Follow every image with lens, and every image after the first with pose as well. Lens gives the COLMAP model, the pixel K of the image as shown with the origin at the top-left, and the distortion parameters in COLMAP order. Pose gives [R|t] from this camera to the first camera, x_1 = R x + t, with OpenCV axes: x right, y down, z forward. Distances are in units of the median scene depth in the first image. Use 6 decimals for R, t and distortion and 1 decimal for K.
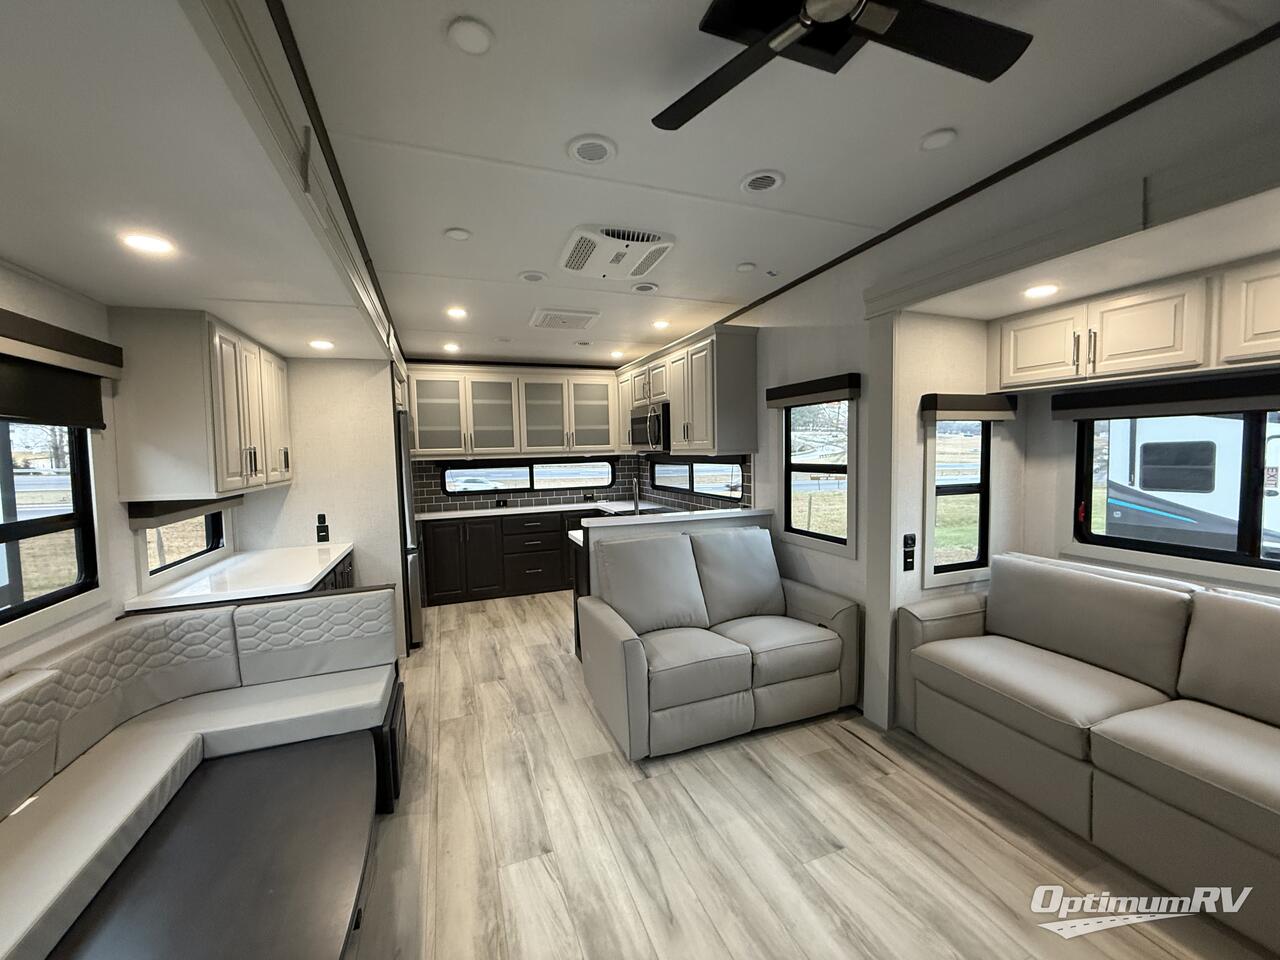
lens RADIAL K [[510.5, 0, 640.0], [0, 510.5, 480.0], [0, 0, 1]] dist [0.001185, 0.000068]
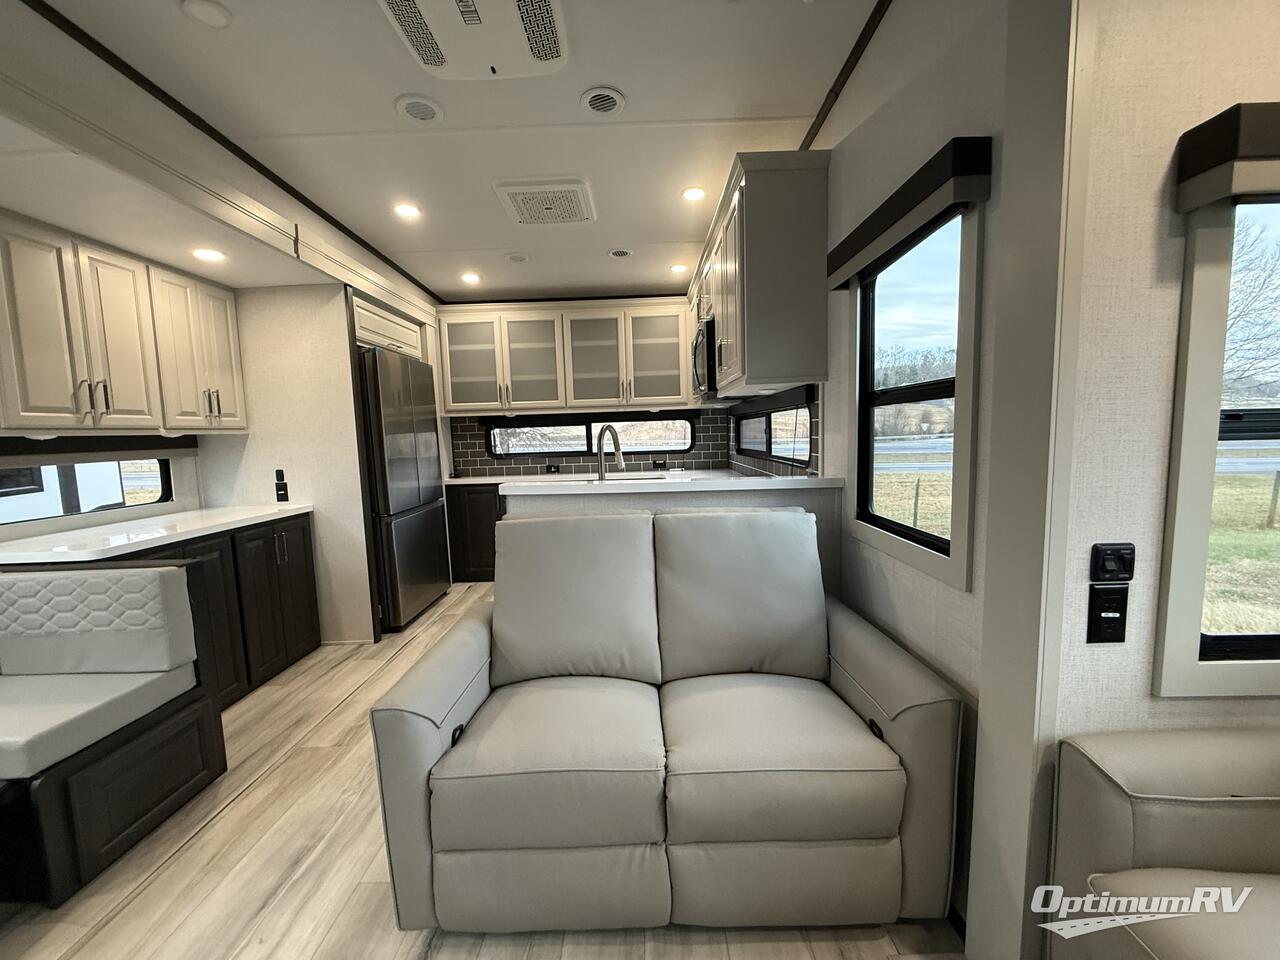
lens RADIAL K [[508.1, 0, 640.0], [0, 508.1, 480.0], [0, 0, 1]] dist [-0.002175, -0.000251]
pose [[0.930835, 0.027459, -0.364408, 0.269466], [-0.011561, 0.998887, 0.045736, 0.038413], [0.365258, -0.038360, 0.930116, 0.426165]]
